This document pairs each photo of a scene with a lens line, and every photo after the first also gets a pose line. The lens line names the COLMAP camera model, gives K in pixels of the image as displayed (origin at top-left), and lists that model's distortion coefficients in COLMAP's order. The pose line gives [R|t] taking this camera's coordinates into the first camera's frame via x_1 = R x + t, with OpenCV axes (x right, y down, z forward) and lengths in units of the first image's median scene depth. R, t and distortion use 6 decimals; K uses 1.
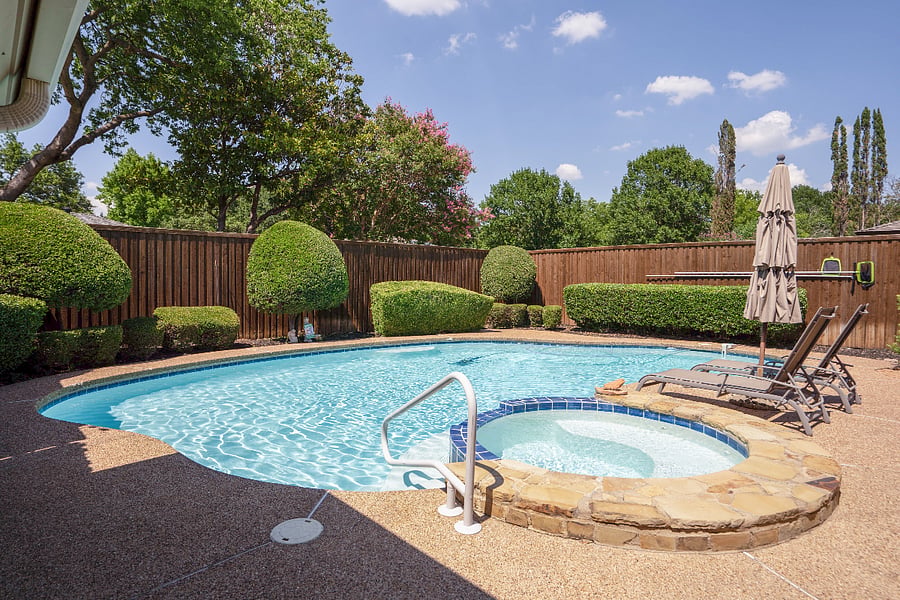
lens RADIAL K [[489.7, 0, 449.5], [0, 489.7, 297.9], [0, 0, 1]] dist [0.017493, 0.000280]
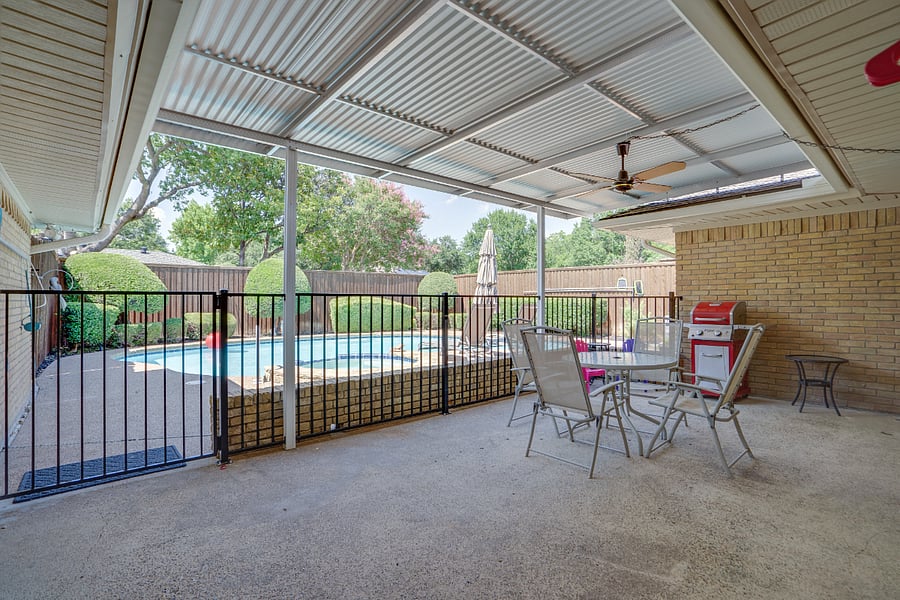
lens RADIAL K [[413.3, 0, 450.1], [0, 413.3, 303.7], [0, 0, 1]] dist [0.003906, 0.000436]
pose [[0.999364, -0.009018, -0.034502, 0.160275], [0.008175, 0.999667, -0.024486, 0.014174], [0.034711, 0.024188, 0.999105, -0.168680]]
